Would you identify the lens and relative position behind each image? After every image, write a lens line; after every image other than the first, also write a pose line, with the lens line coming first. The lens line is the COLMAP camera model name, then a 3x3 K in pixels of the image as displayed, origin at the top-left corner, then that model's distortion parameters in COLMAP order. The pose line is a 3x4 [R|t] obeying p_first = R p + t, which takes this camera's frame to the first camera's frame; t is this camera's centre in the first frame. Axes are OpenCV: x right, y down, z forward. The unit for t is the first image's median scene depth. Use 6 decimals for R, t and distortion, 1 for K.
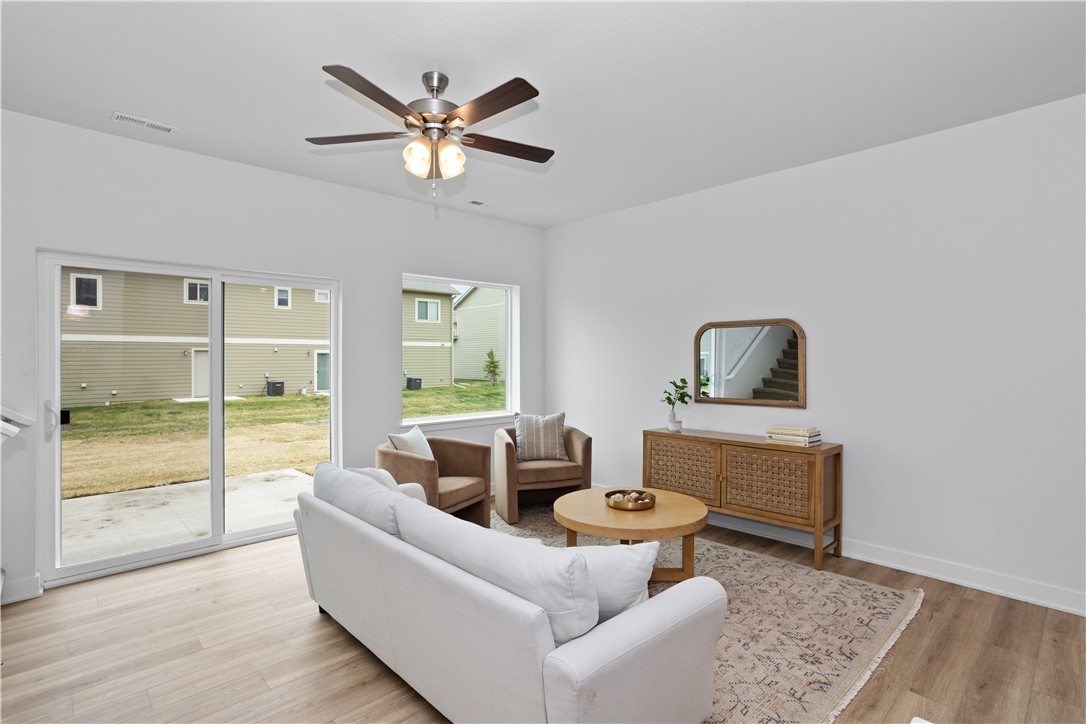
lens RADIAL K [[532.8, 0, 543.0], [0, 532.8, 362.0], [0, 0, 1]] dist [-0.004723, 0.000271]
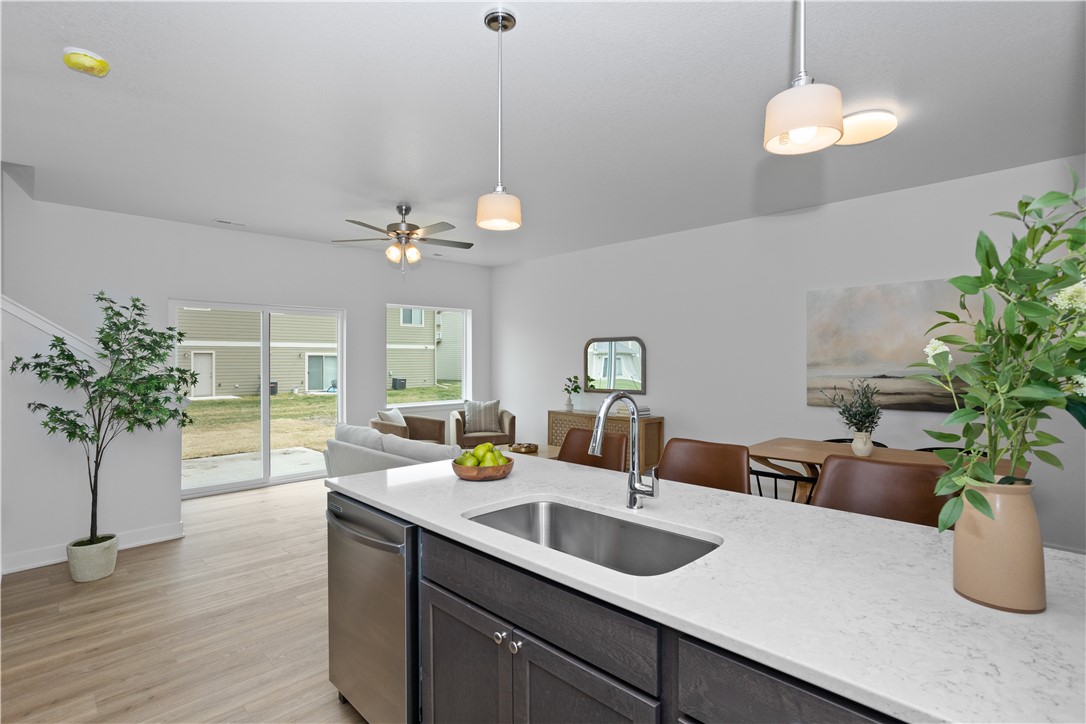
lens RADIAL K [[532.8, 0, 543.0], [0, 532.8, 362.0], [0, 0, 1]] dist [-0.004723, 0.000271]
pose [[0.999705, -0.000900, 0.024276, 0.127881], [0.000947, 0.999998, -0.001954, -0.004994], [-0.024274, 0.001976, 0.999703, -0.464058]]
